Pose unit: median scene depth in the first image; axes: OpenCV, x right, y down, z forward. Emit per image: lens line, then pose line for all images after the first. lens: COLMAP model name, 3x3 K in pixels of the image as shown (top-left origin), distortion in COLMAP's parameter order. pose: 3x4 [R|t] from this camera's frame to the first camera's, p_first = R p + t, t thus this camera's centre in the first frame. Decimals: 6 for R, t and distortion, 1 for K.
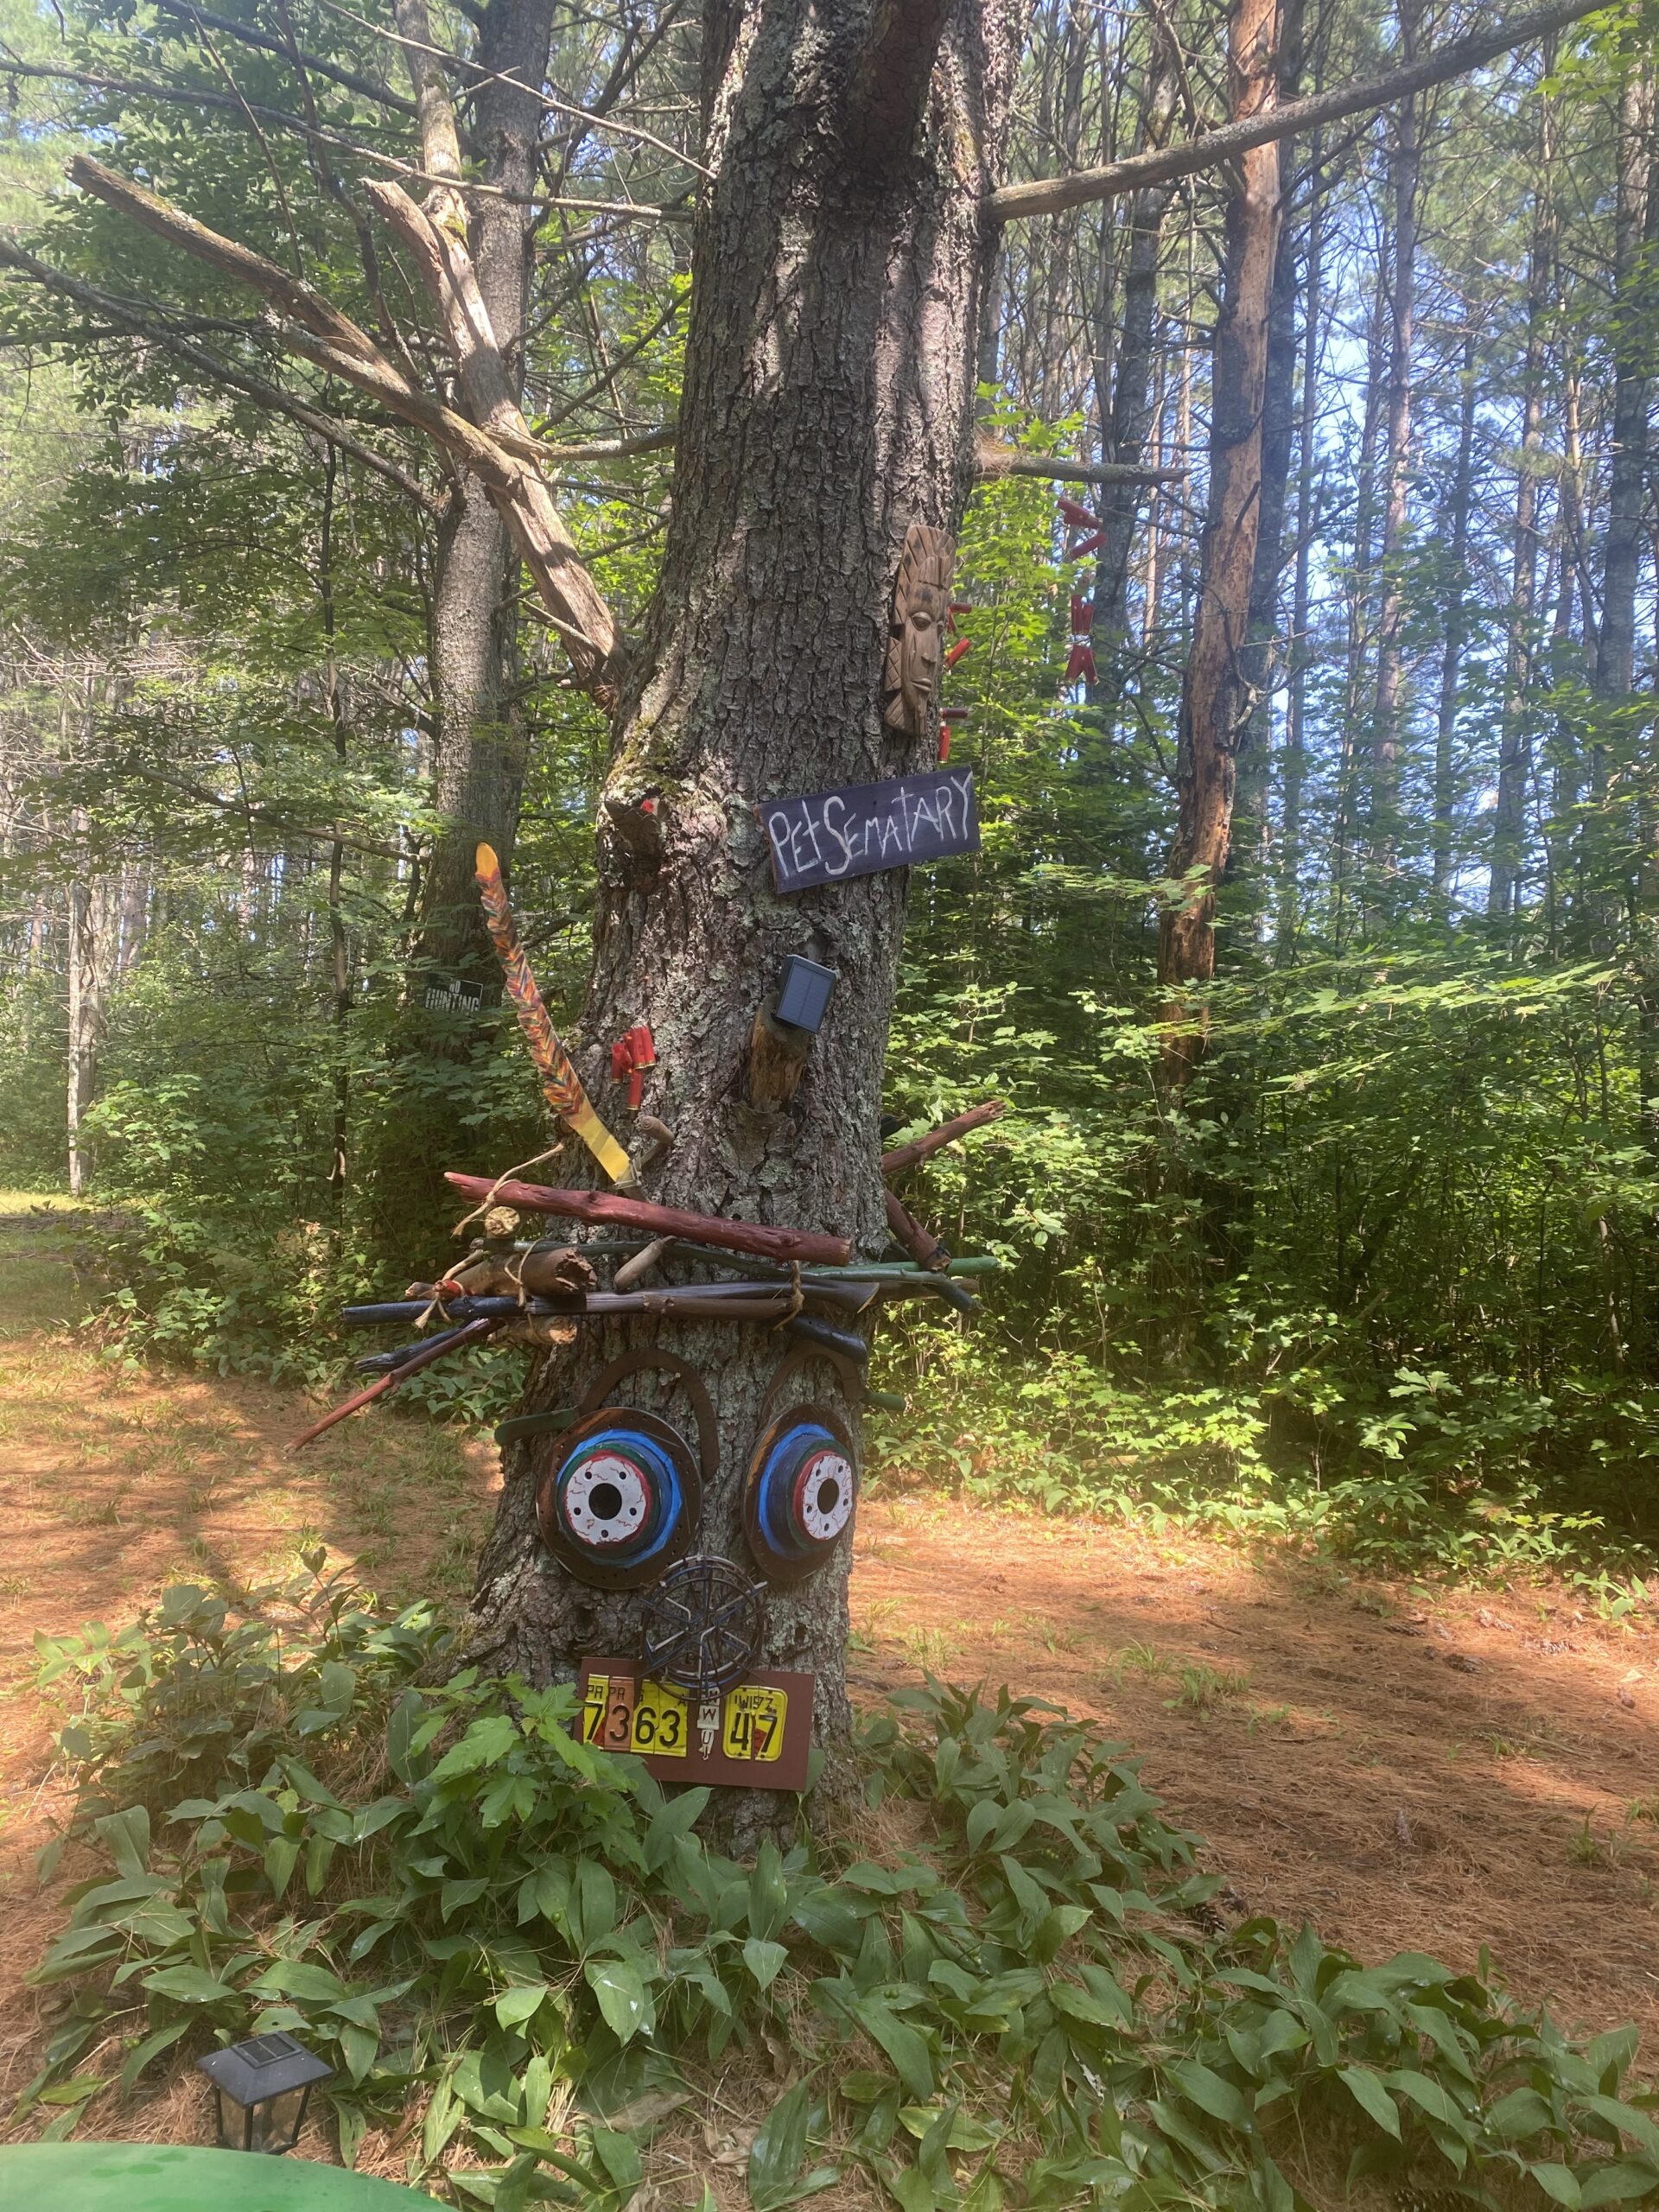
lens RADIAL K [[1642.9, 0, 829.5], [0, 1642.9, 1106.0], [0, 0, 1]] dist [-0.001198, -0.000797]
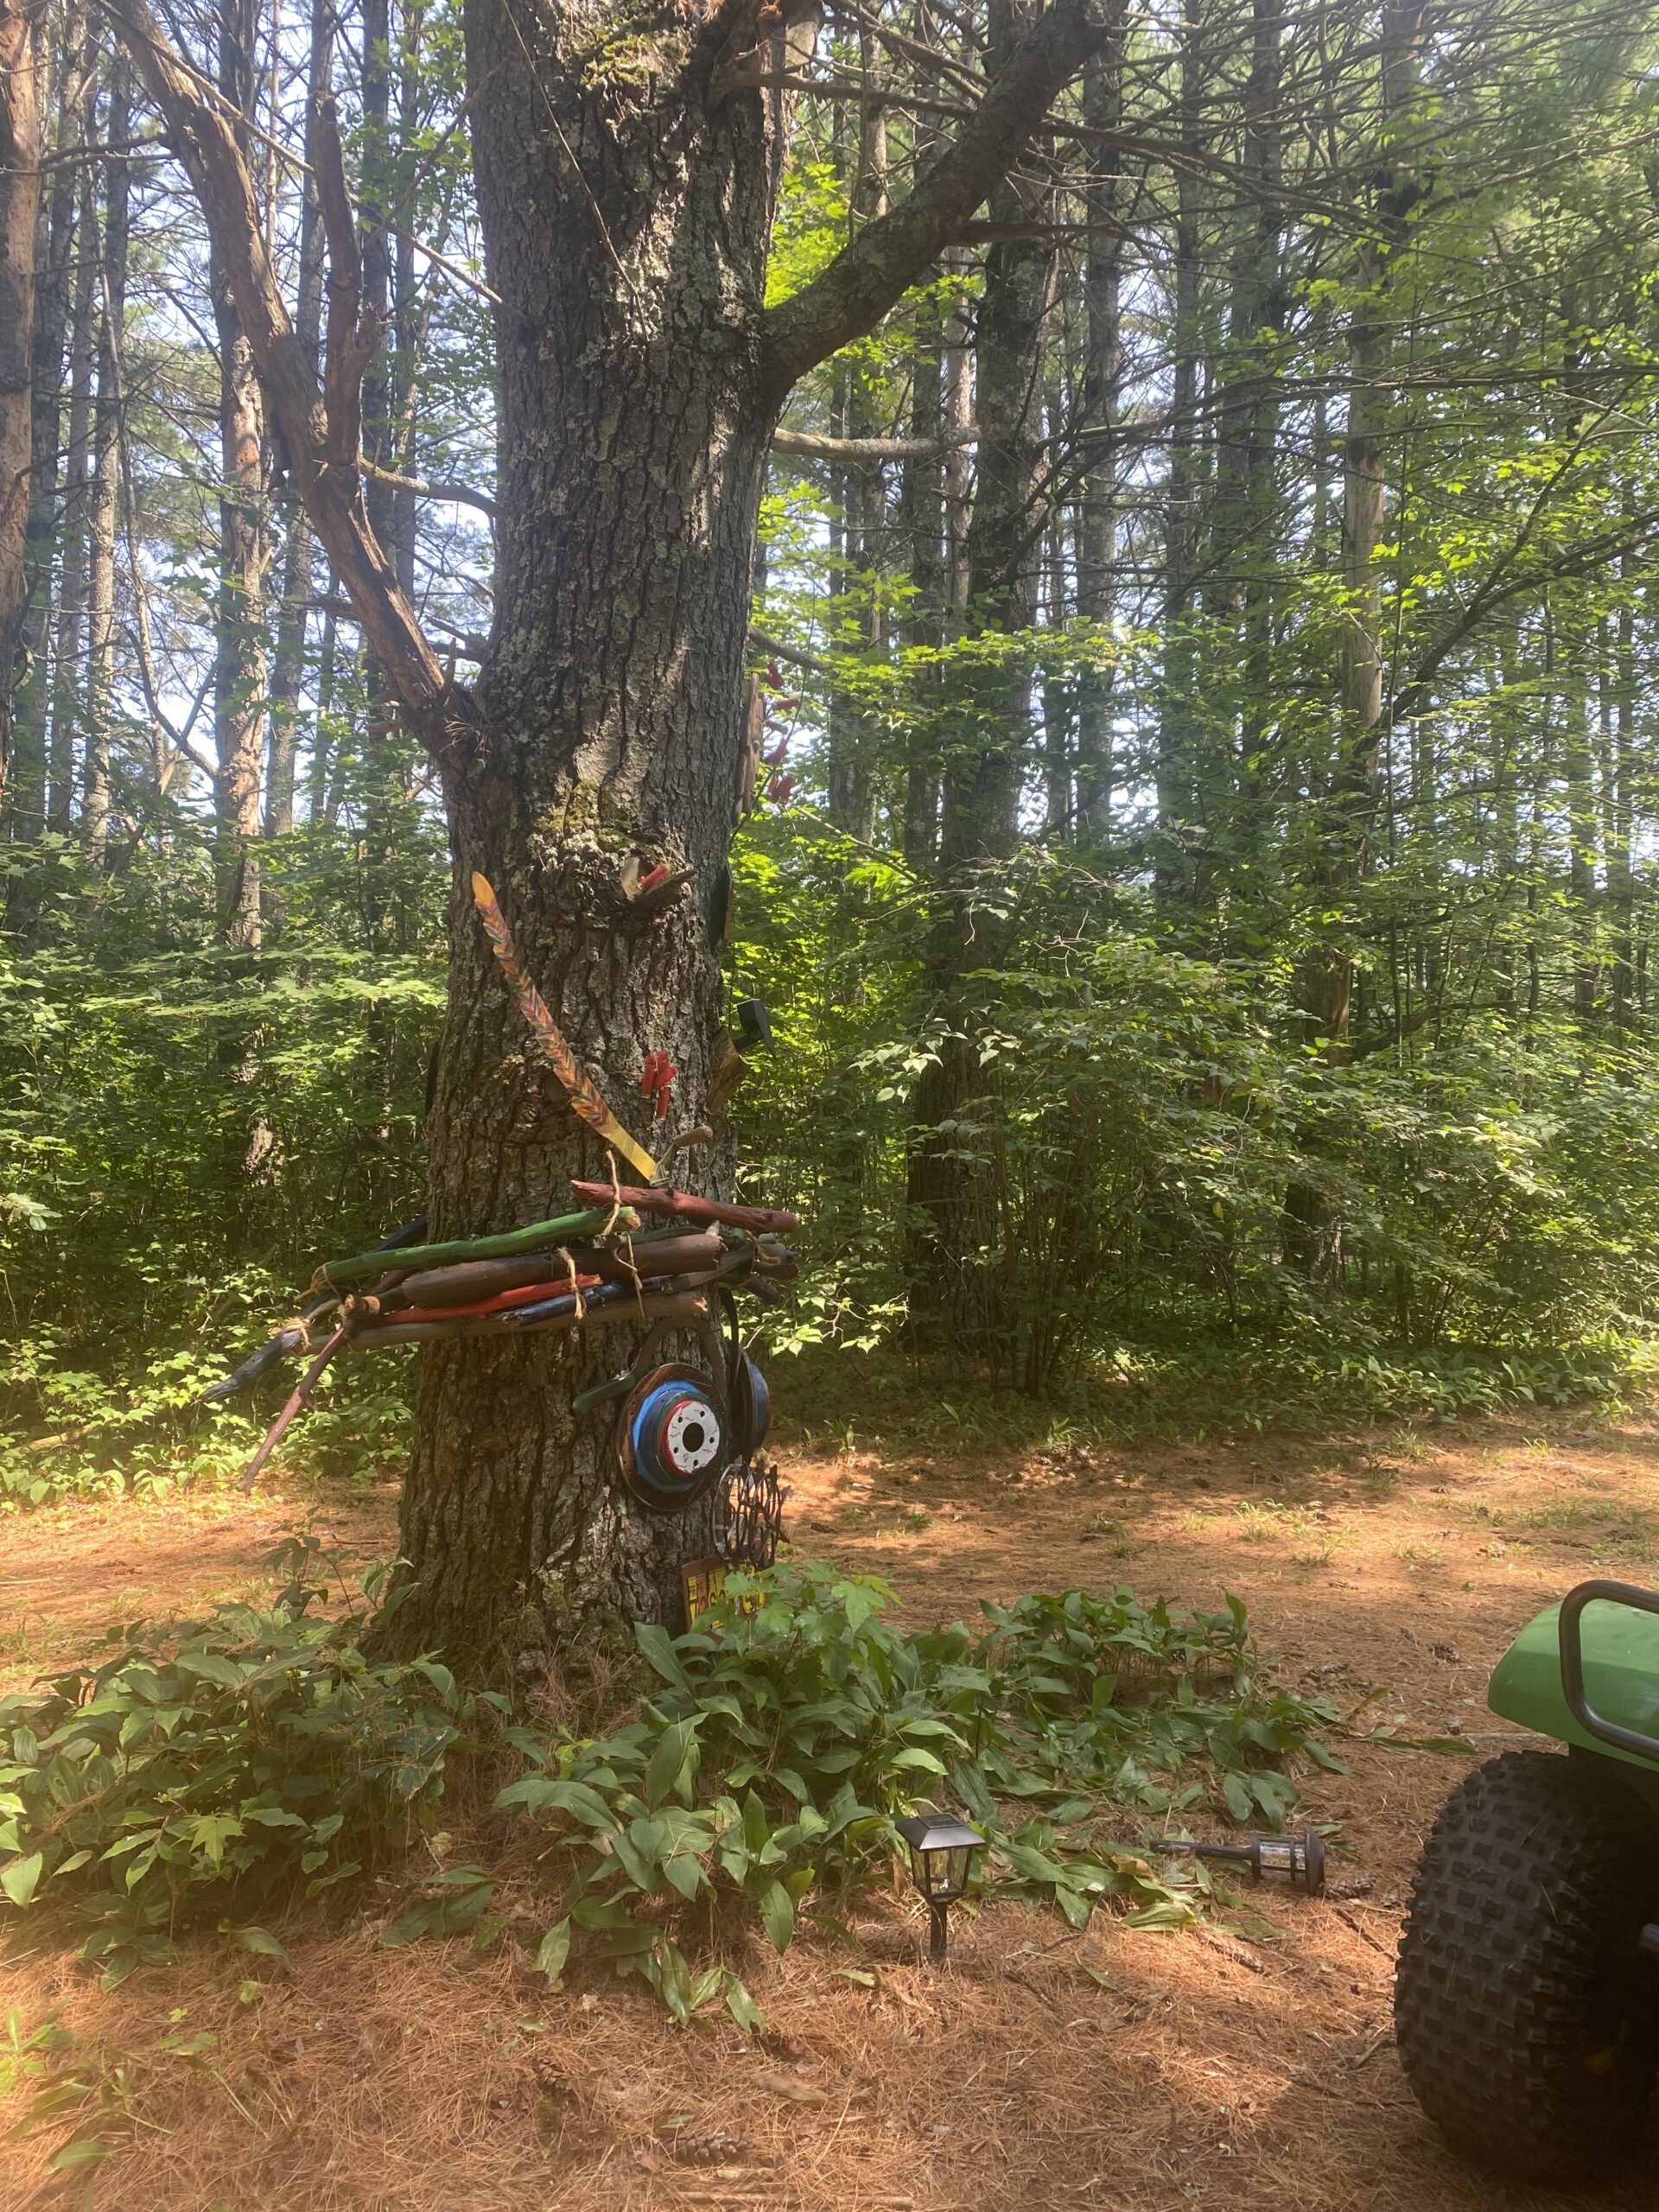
lens RADIAL K [[1642.9, 0, 829.5], [0, 1642.9, 1106.0], [0, 0, 1]] dist [-0.001198, -0.000797]
pose [[0.509863, -0.020759, 0.860005, -1.081163], [-0.011668, 0.999450, 0.031043, -0.046436], [-0.860177, -0.025863, 0.509340, 0.269662]]
